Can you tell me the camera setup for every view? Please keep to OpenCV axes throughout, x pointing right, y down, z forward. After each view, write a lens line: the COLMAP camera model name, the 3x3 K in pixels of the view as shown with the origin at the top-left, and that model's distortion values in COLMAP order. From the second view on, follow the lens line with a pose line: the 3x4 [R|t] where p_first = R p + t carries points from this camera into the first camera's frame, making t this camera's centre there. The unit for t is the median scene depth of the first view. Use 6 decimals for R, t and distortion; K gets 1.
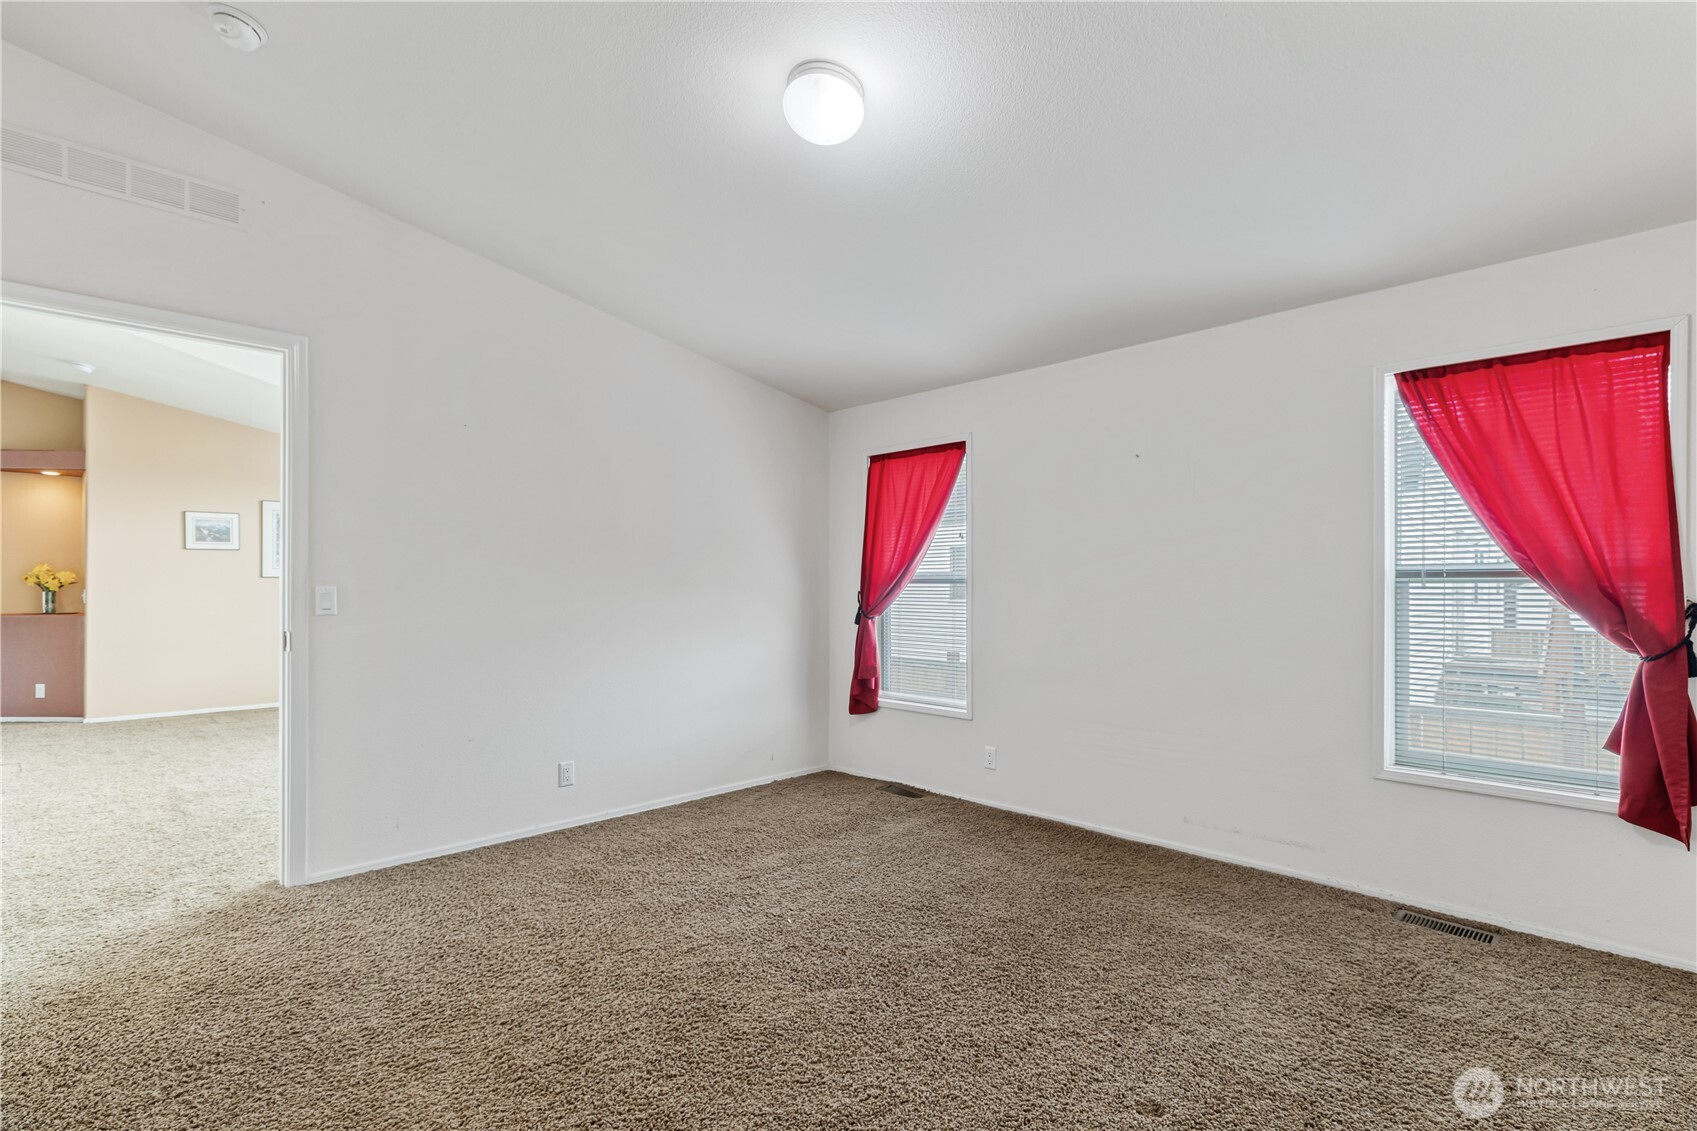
lens RADIAL K [[792.6, 0, 863.5], [0, 792.6, 596.8], [0, 0, 1]] dist [0.000382, -0.000136]
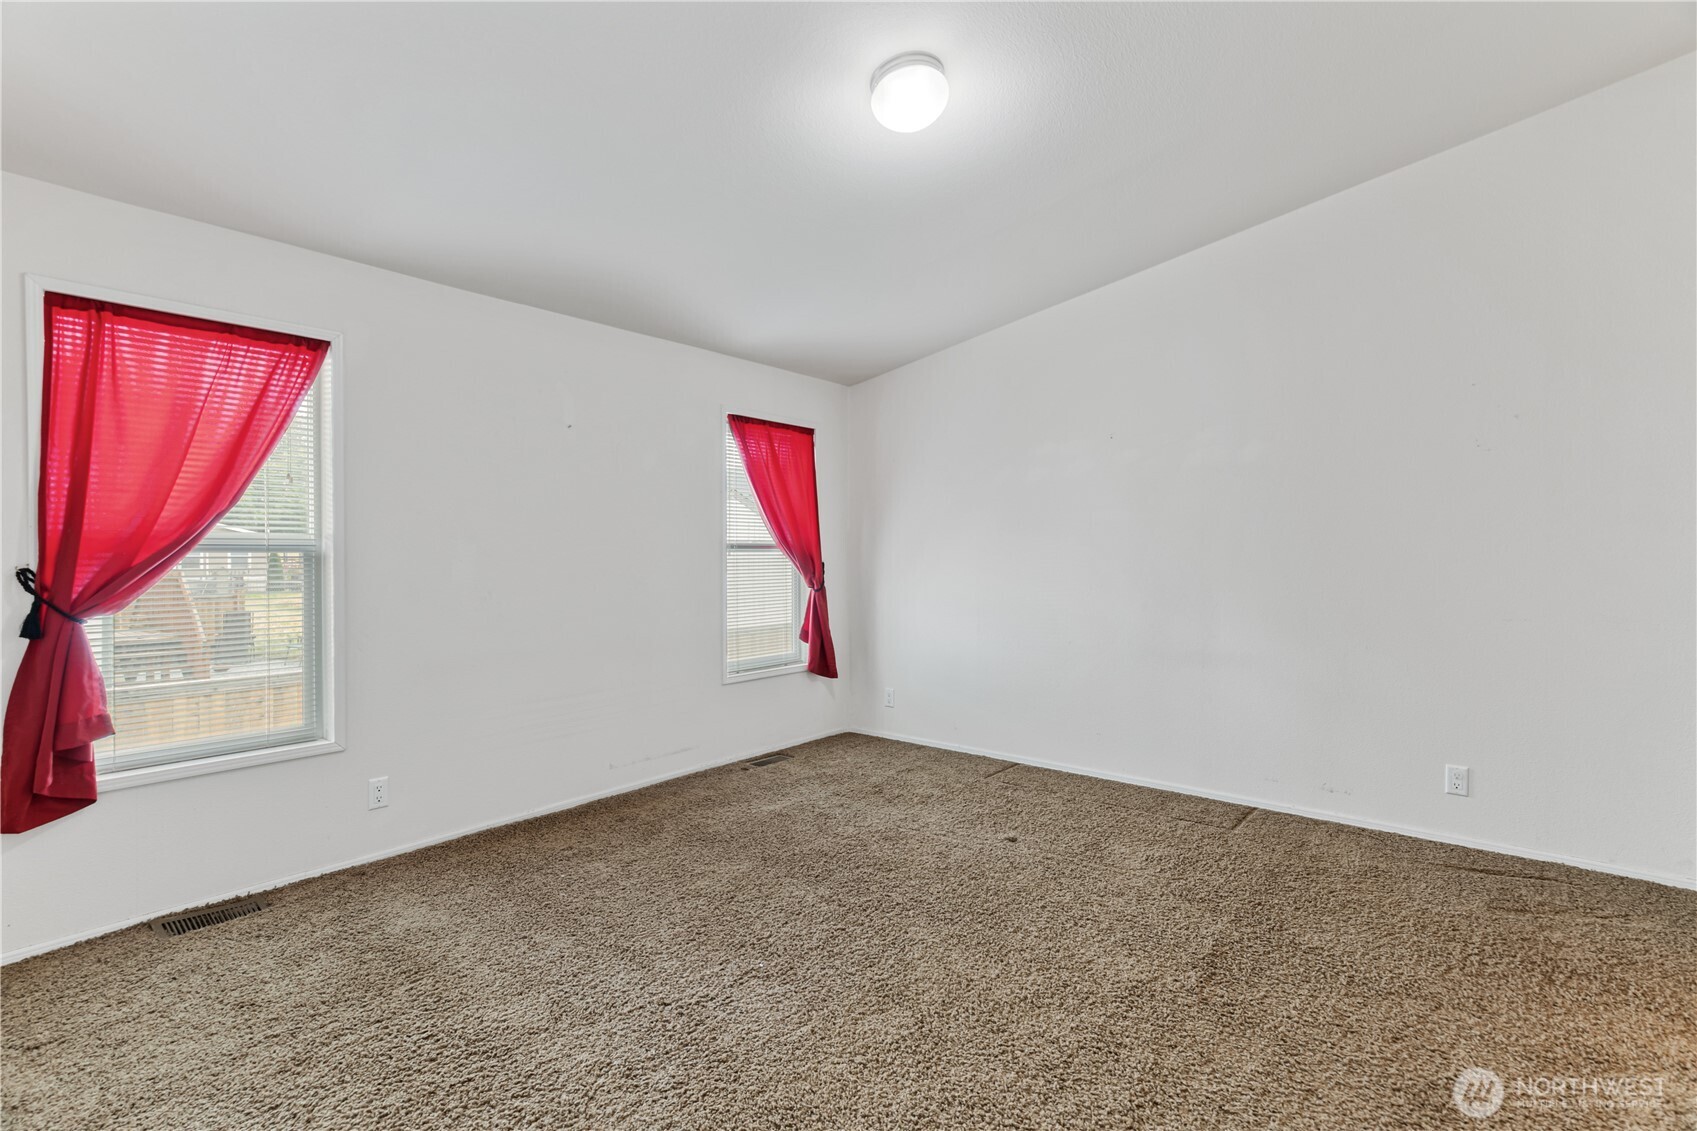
lens RADIAL K [[792.6, 0, 849.8], [0, 792.6, 554.8], [0, 0, 1]] dist [0.000382, -0.000136]
pose [[-0.082823, -0.005573, 0.996549, -0.634545], [0.013367, 0.999888, 0.006702, -0.014083], [-0.996475, 0.013876, -0.082739, 0.668363]]
